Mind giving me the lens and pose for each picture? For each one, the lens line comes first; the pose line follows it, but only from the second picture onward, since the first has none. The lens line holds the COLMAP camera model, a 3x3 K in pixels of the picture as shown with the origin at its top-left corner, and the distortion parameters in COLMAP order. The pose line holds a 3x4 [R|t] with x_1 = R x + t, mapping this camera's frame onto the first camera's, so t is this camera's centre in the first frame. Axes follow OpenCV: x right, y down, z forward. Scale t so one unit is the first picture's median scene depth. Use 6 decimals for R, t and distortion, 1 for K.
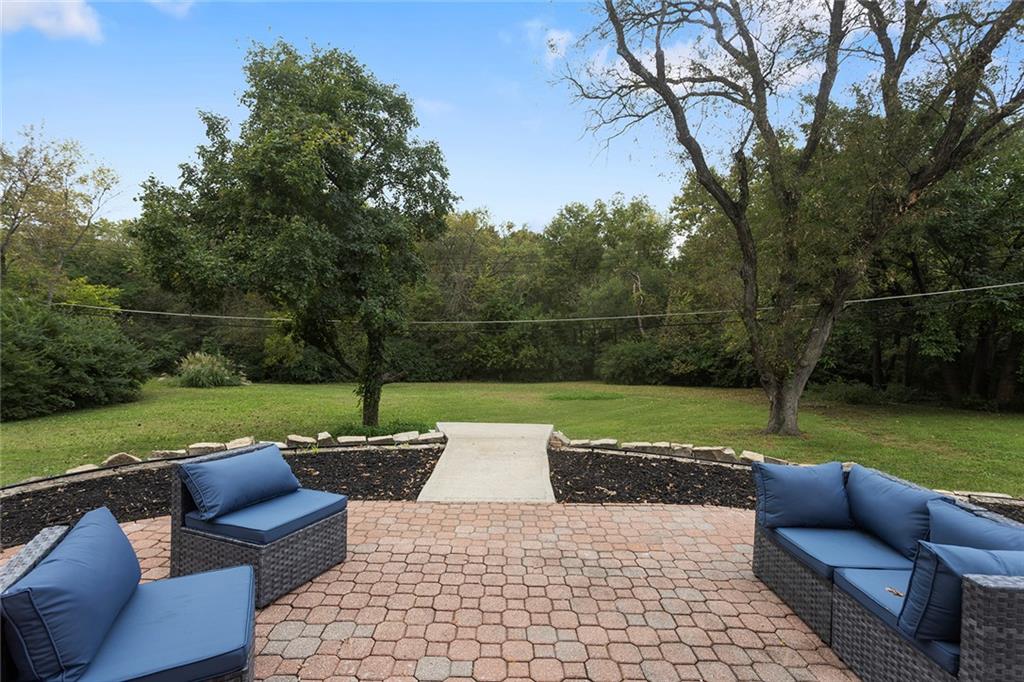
lens RADIAL K [[486.6, 0, 508.8], [0, 486.6, 340.3], [0, 0, 1]] dist [-0.001442, -0.000101]
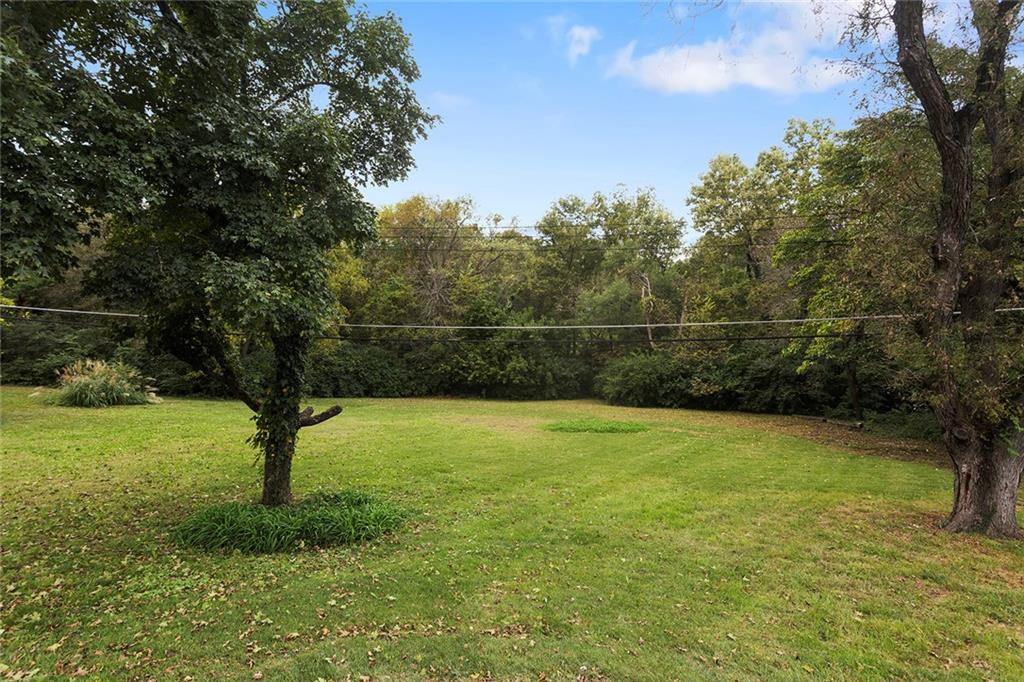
lens RADIAL K [[515.8, 0, 514.2], [0, 515.8, 338.4], [0, 0, 1]] dist [-0.030798, 0.000187]
pose [[0.998696, 0.020877, 0.046584, -0.007781], [-0.019988, 0.999611, -0.019471, -0.003433], [-0.046972, 0.018515, 0.998725, 0.100595]]
